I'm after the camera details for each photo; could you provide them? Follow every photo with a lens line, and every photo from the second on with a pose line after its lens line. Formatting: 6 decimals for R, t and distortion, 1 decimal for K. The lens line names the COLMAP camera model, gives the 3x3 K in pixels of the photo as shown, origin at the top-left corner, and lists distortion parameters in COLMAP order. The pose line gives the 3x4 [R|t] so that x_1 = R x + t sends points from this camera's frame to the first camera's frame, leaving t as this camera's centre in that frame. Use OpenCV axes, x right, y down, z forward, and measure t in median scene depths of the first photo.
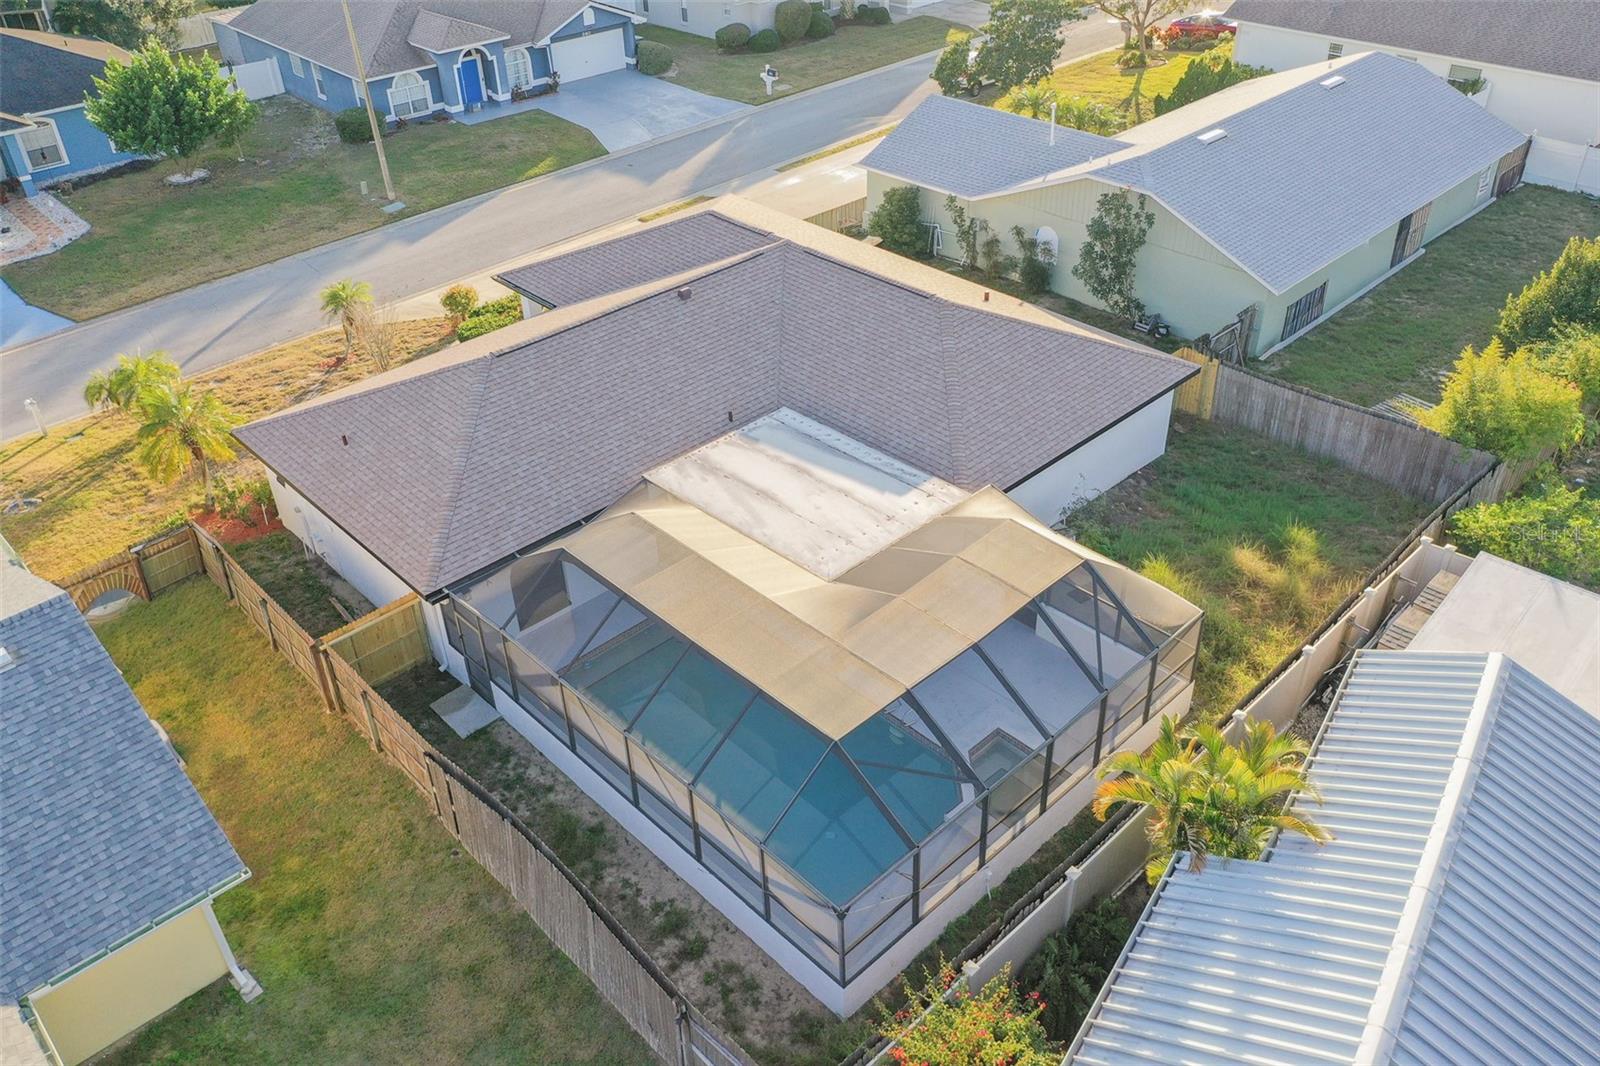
lens RADIAL K [[1263.8, 0, 801.6], [0, 1263.8, 525.5], [0, 0, 1]] dist [0.002971, 0.003307]
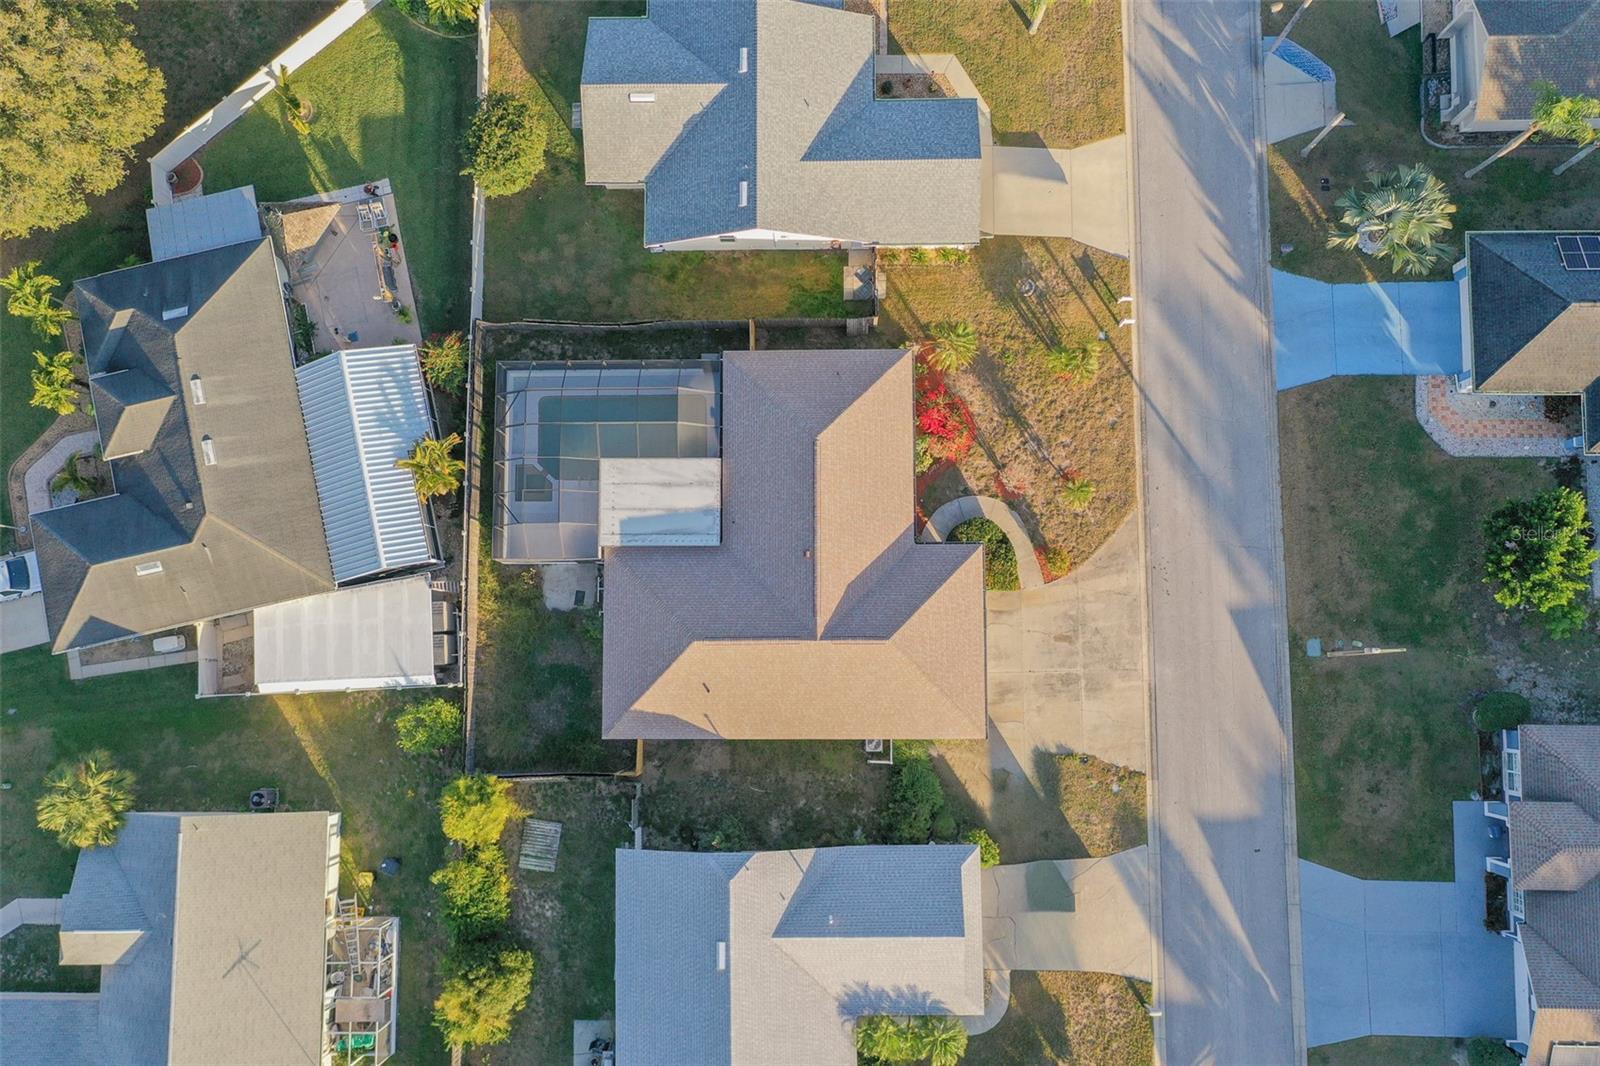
lens RADIAL K [[1263.8, 0, 801.6], [0, 1263.8, 525.5], [0, 0, 1]] dist [0.002971, 0.003307]
pose [[-0.686918, 0.725507, -0.042215, -0.034925], [-0.372111, -0.301233, 0.877948, -1.529002], [0.624241, 0.618787, 0.476892, 0.084948]]
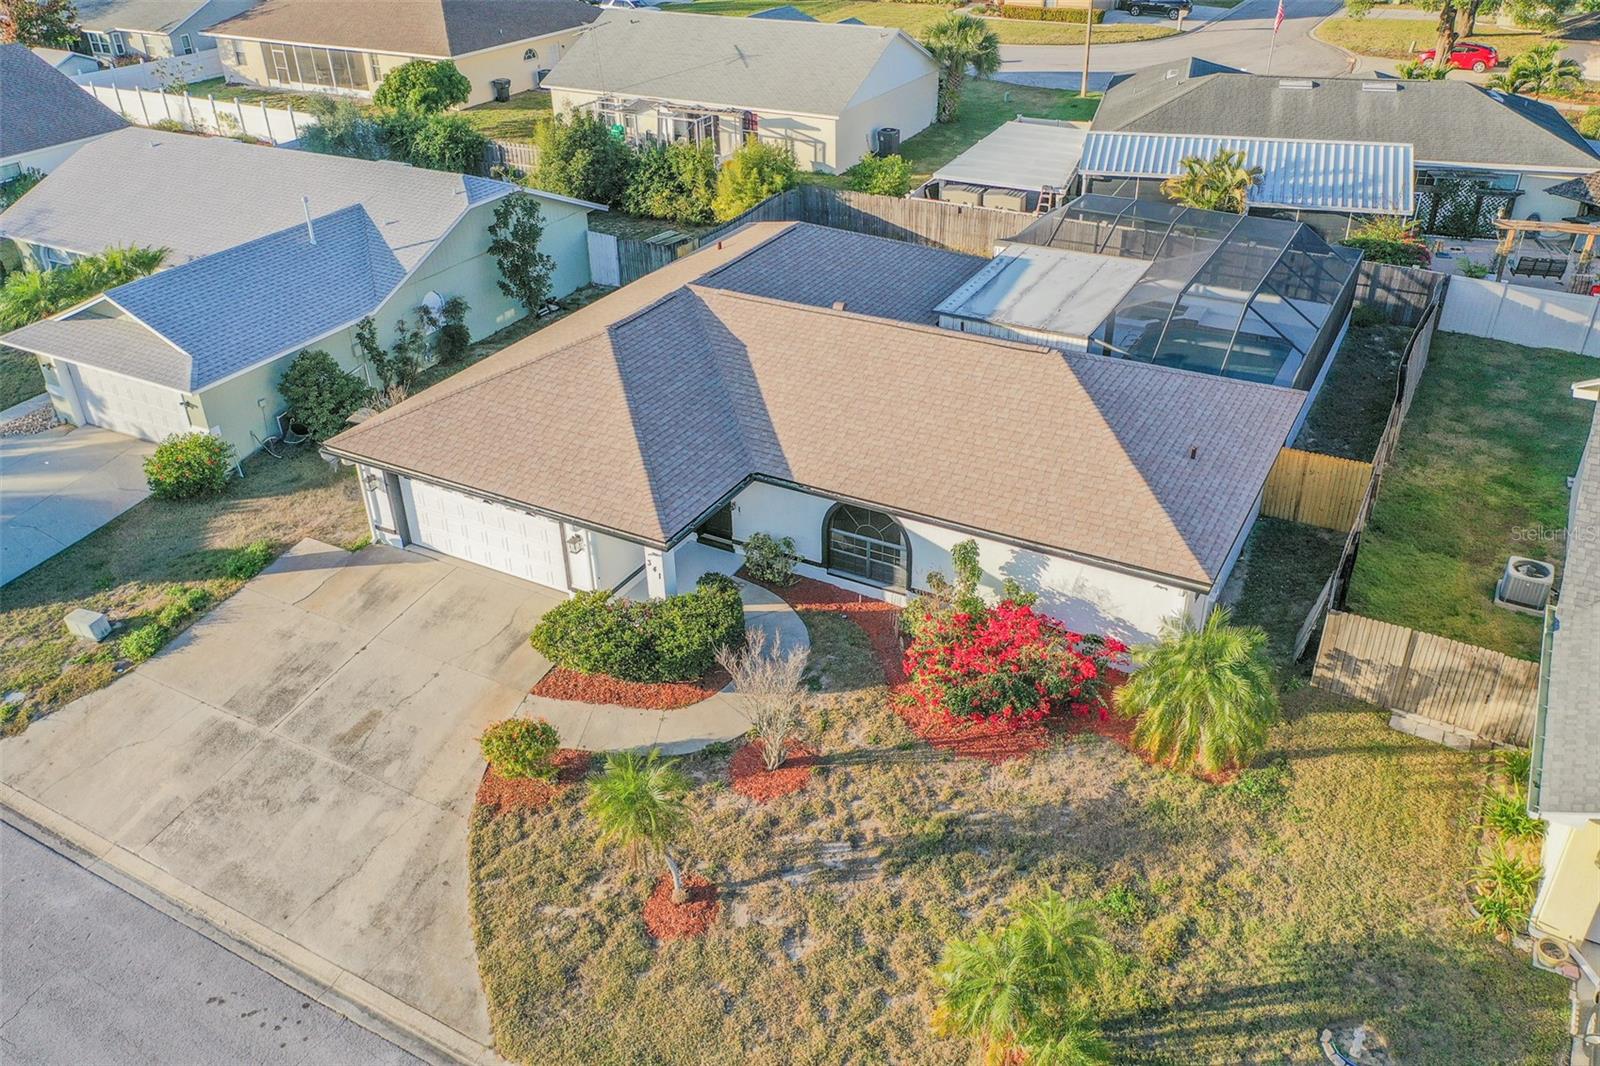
lens RADIAL K [[1263.8, 0, 801.6], [0, 1263.8, 525.5], [0, 0, 1]] dist [0.002971, 0.003307]
pose [[-0.296535, -0.454140, 0.840133, -0.814184], [0.559951, 0.629948, 0.538164, -0.506766], [-0.773642, 0.630018, 0.067495, 0.919193]]
